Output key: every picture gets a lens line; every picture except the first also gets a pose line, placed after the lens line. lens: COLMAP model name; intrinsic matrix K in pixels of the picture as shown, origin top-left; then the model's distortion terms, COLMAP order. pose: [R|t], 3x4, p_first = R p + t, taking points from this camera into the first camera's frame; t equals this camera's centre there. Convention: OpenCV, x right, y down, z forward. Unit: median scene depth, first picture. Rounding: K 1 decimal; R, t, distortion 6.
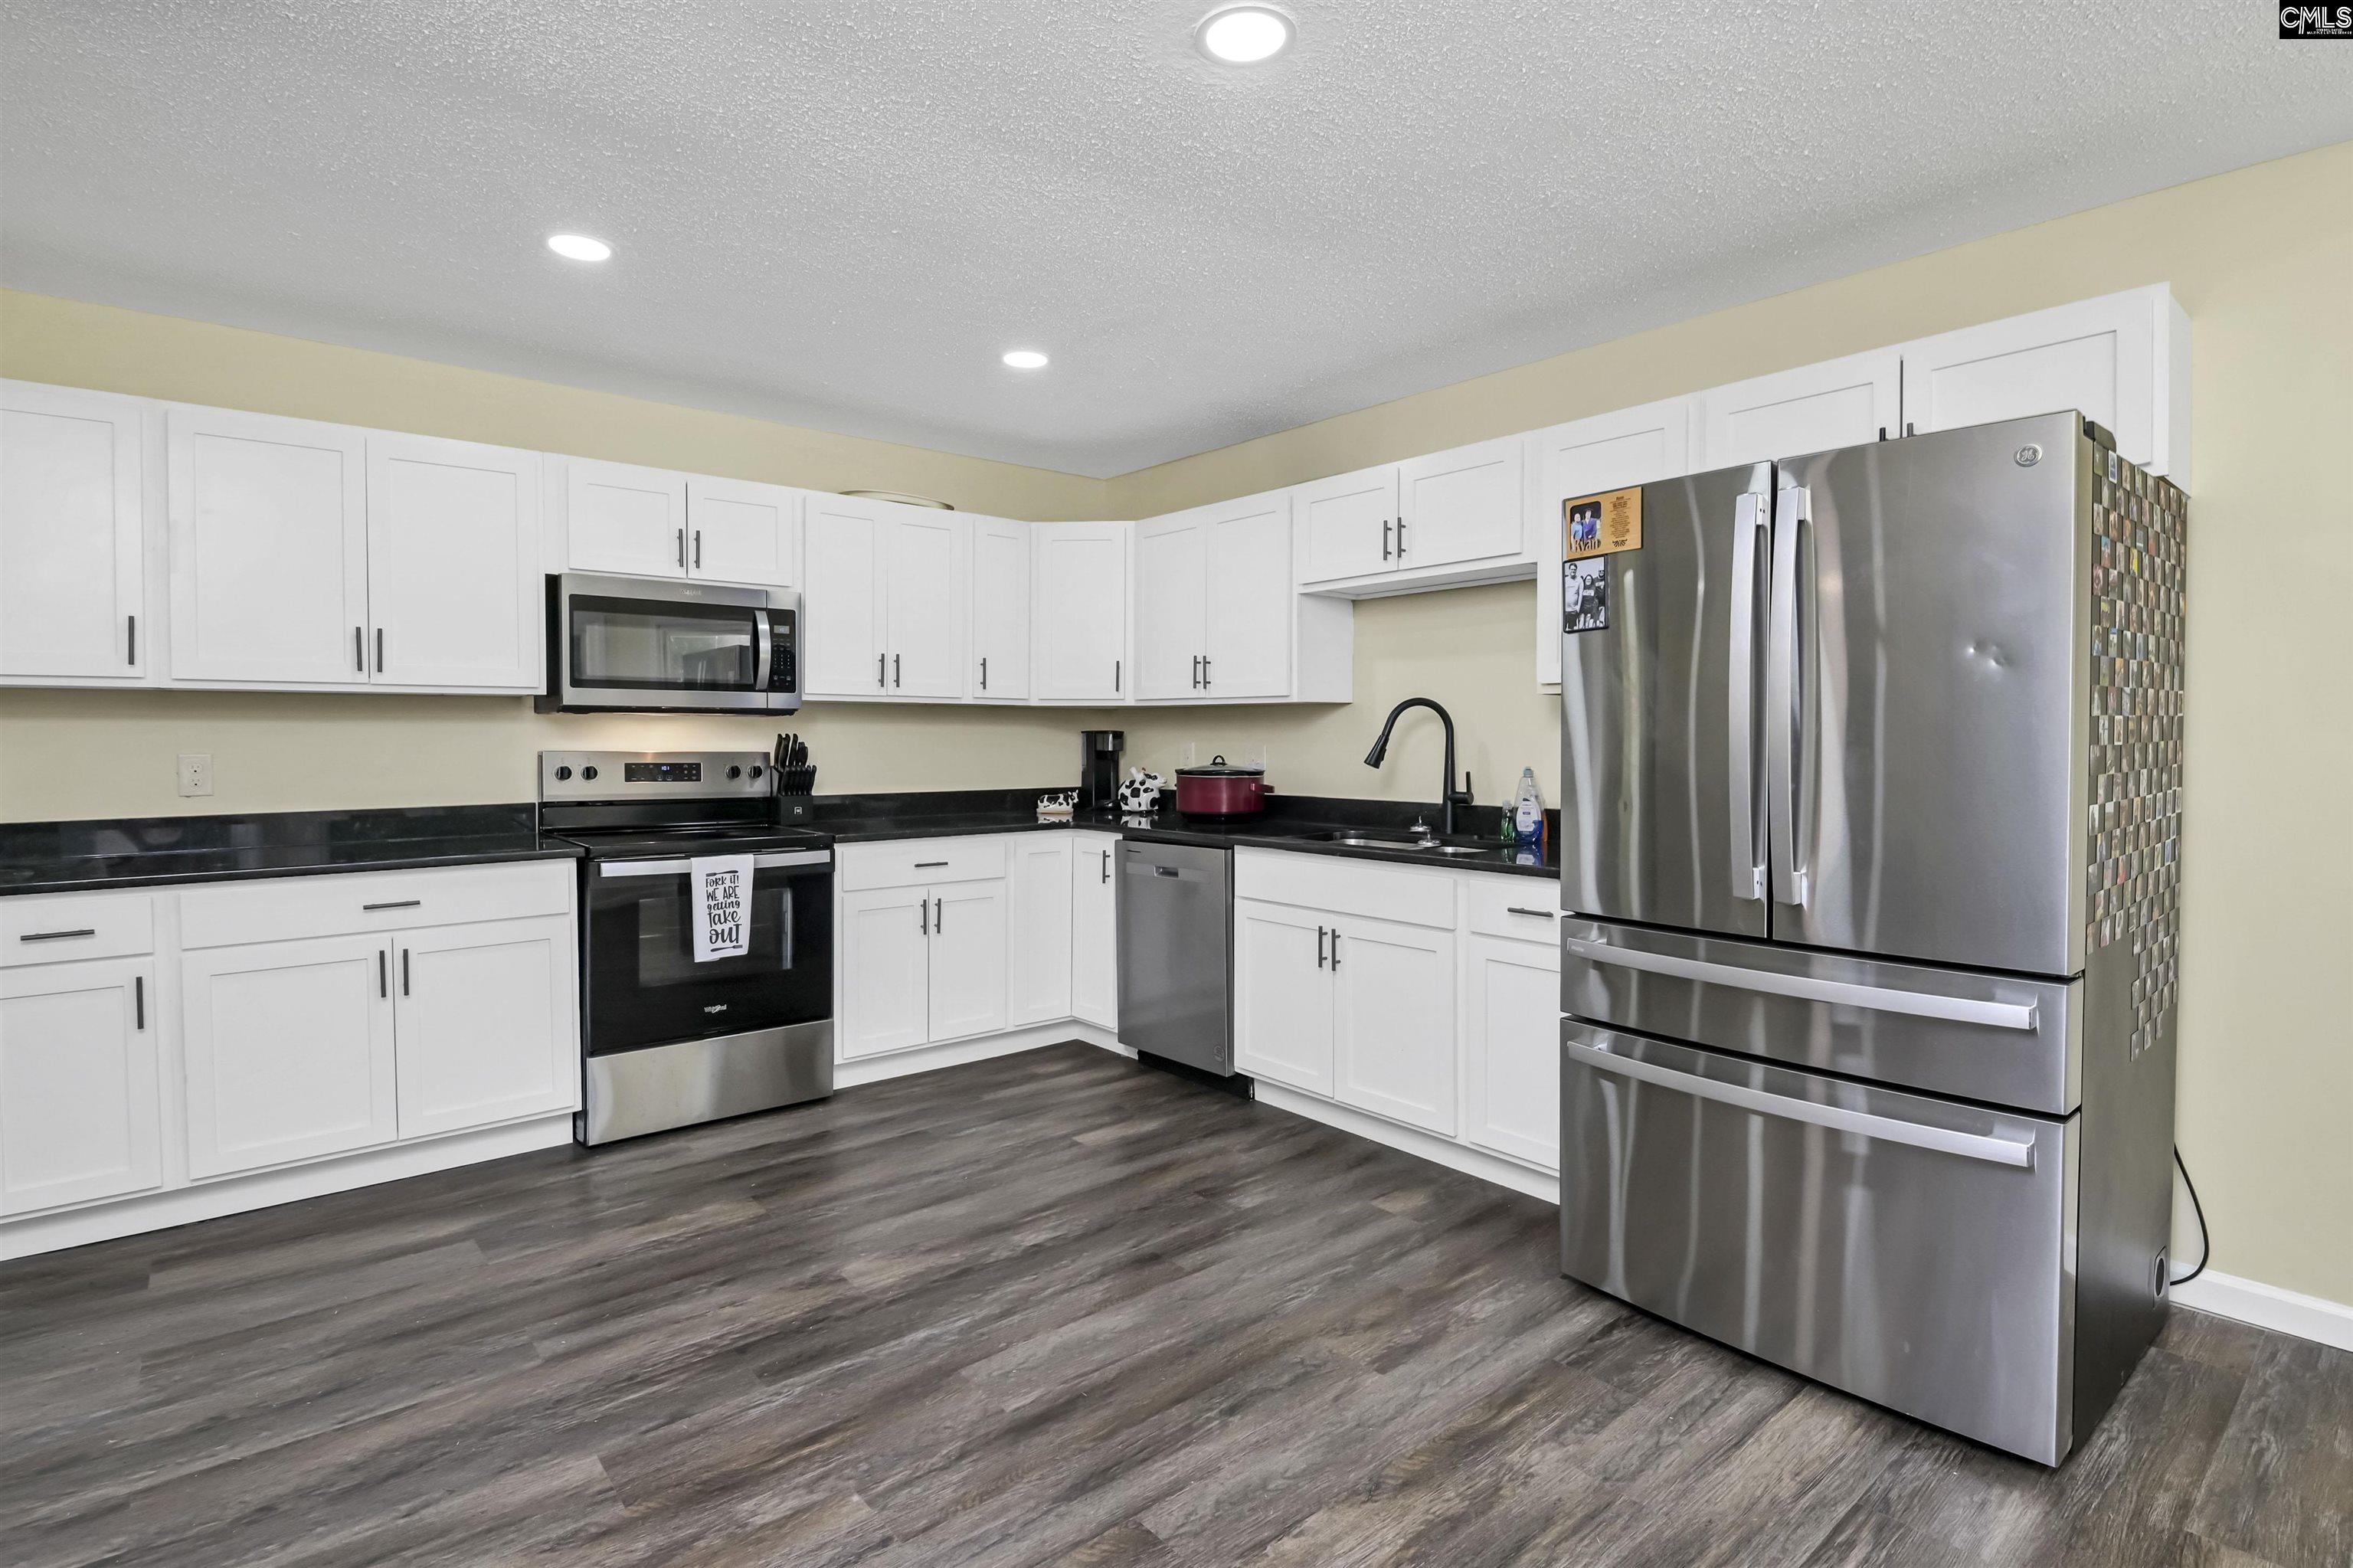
lens RADIAL K [[1151.1, 0, 1191.7], [0, 1151.1, 775.1], [0, 0, 1]] dist [-0.014713, -0.002863]
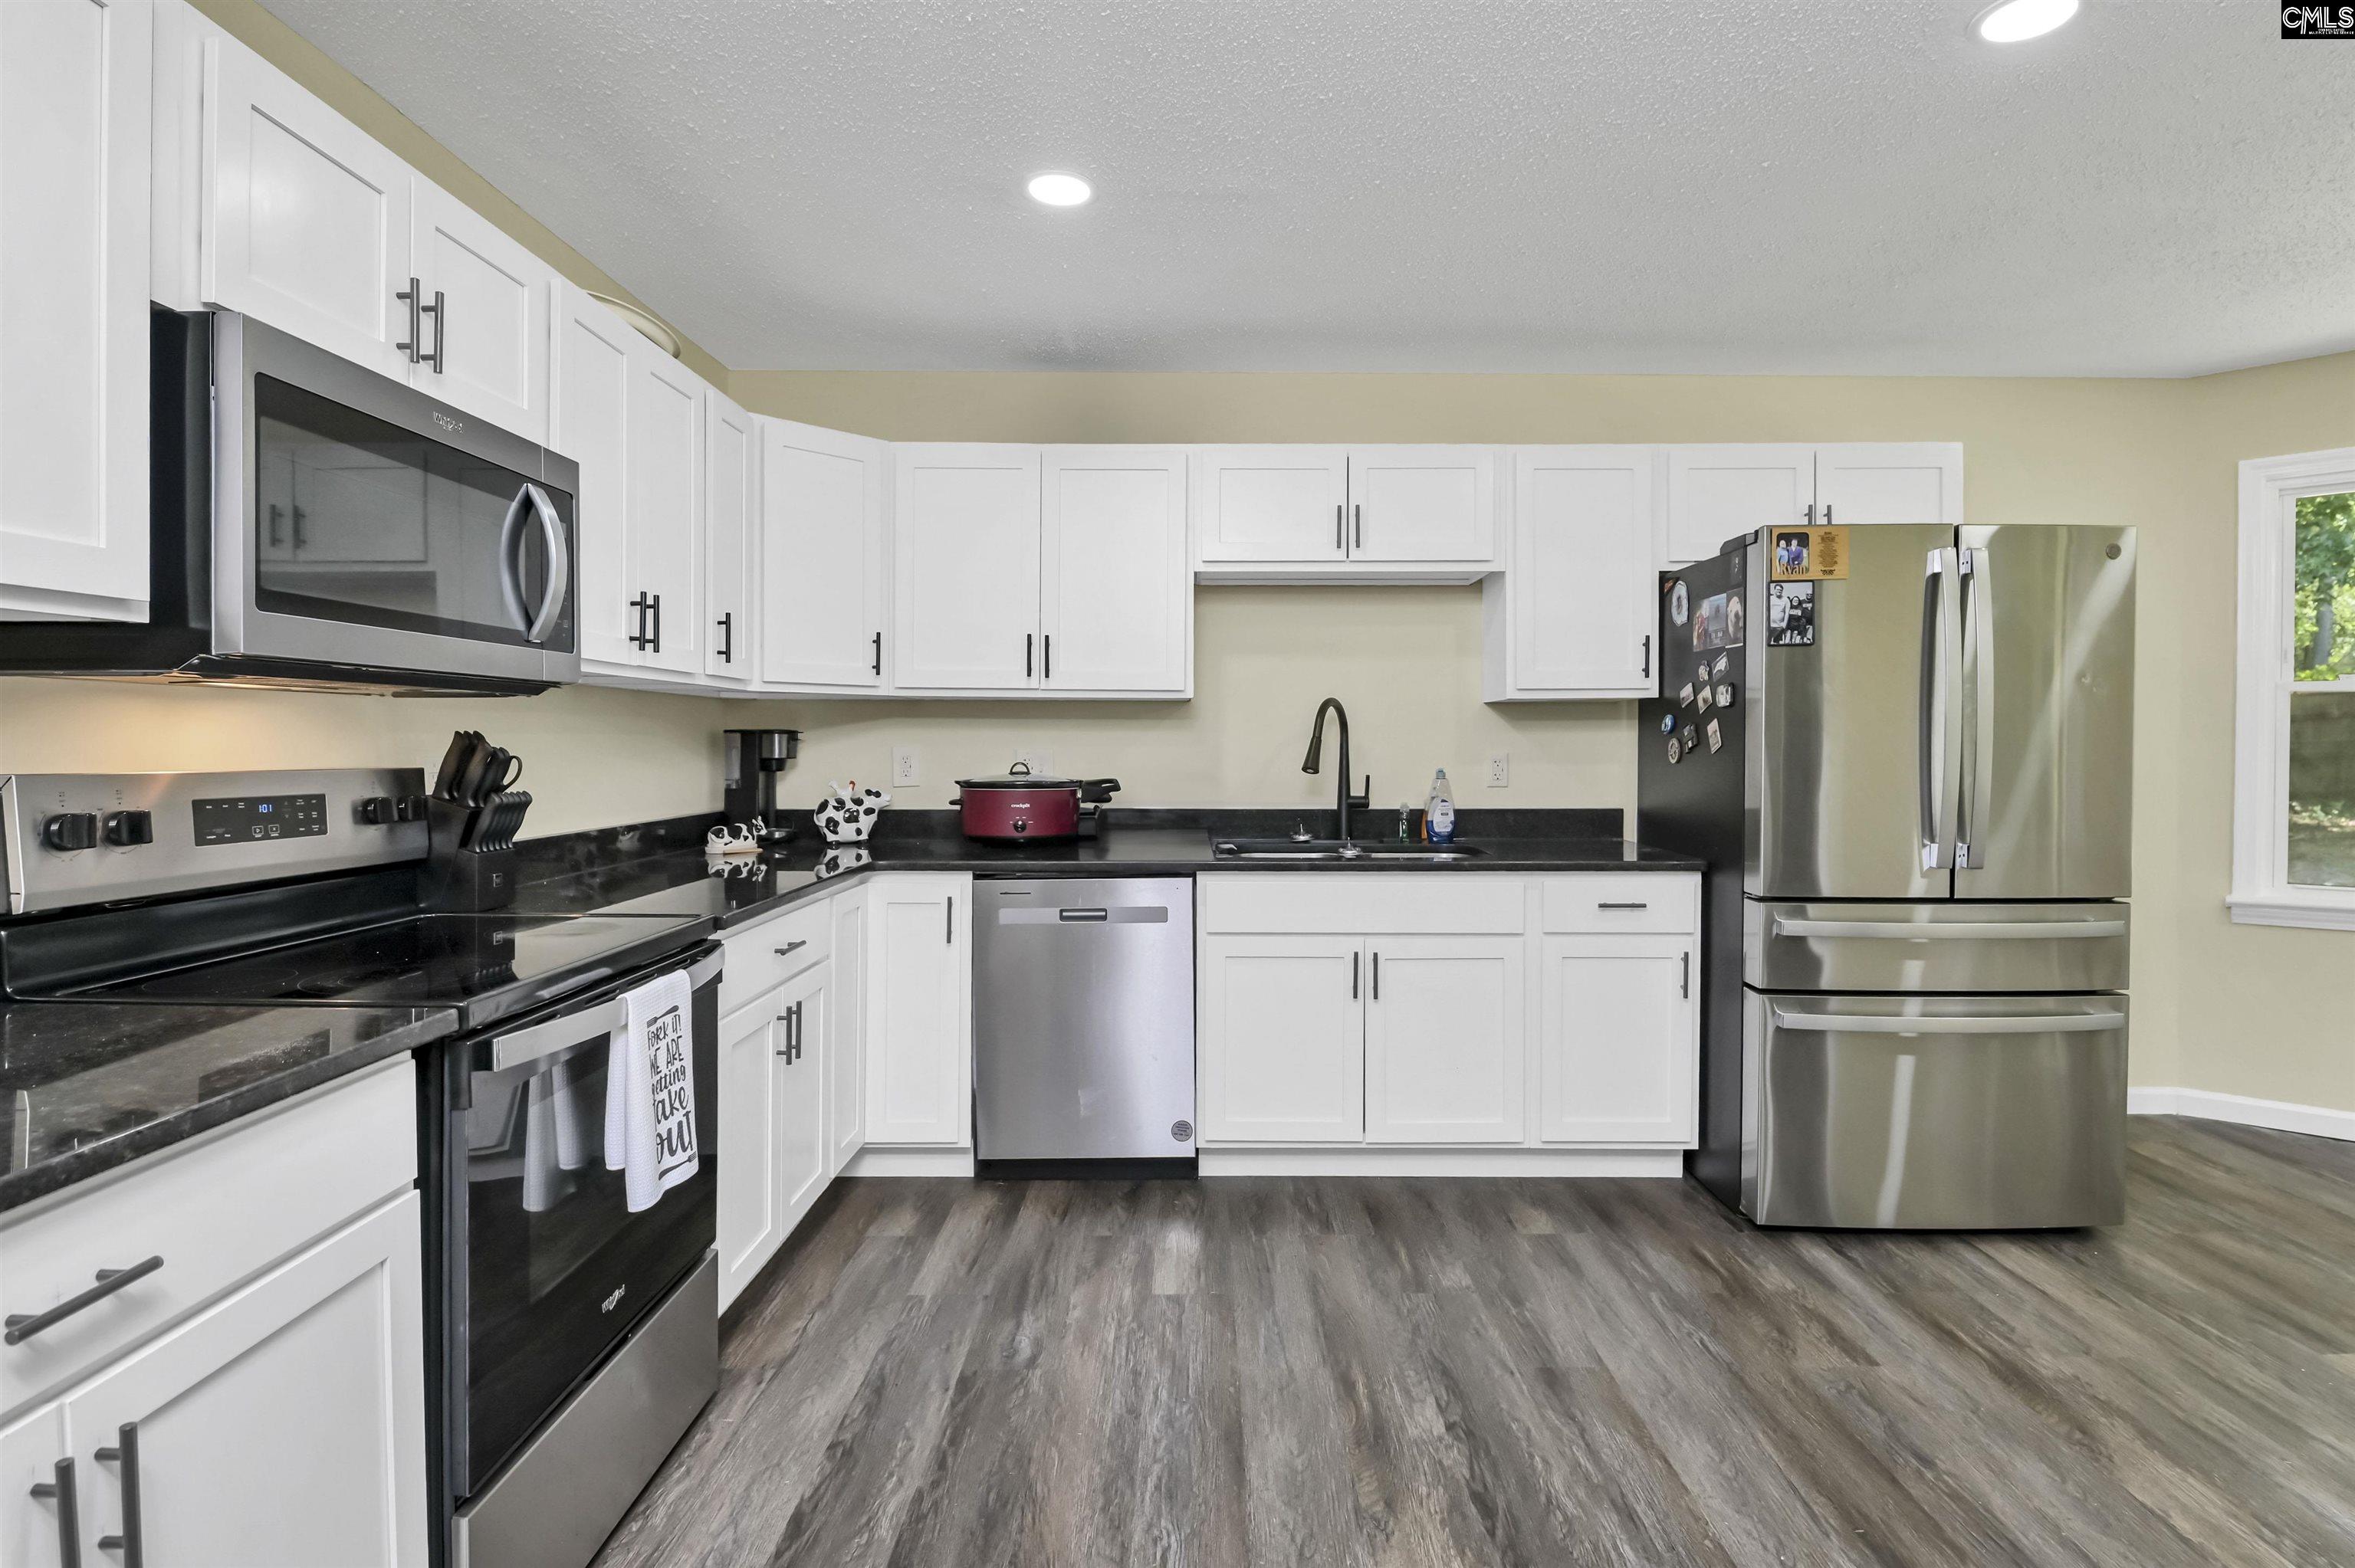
lens RADIAL K [[1151.9, 0, 1184.0], [0, 1151.9, 765.3], [0, 0, 1]] dist [-0.014713, -0.002863]
pose [[0.649583, -0.015860, 0.760125, -0.661649], [0.023778, 0.999717, 0.000539, -0.017052], [-0.759919, 0.017724, 0.649776, 0.532499]]
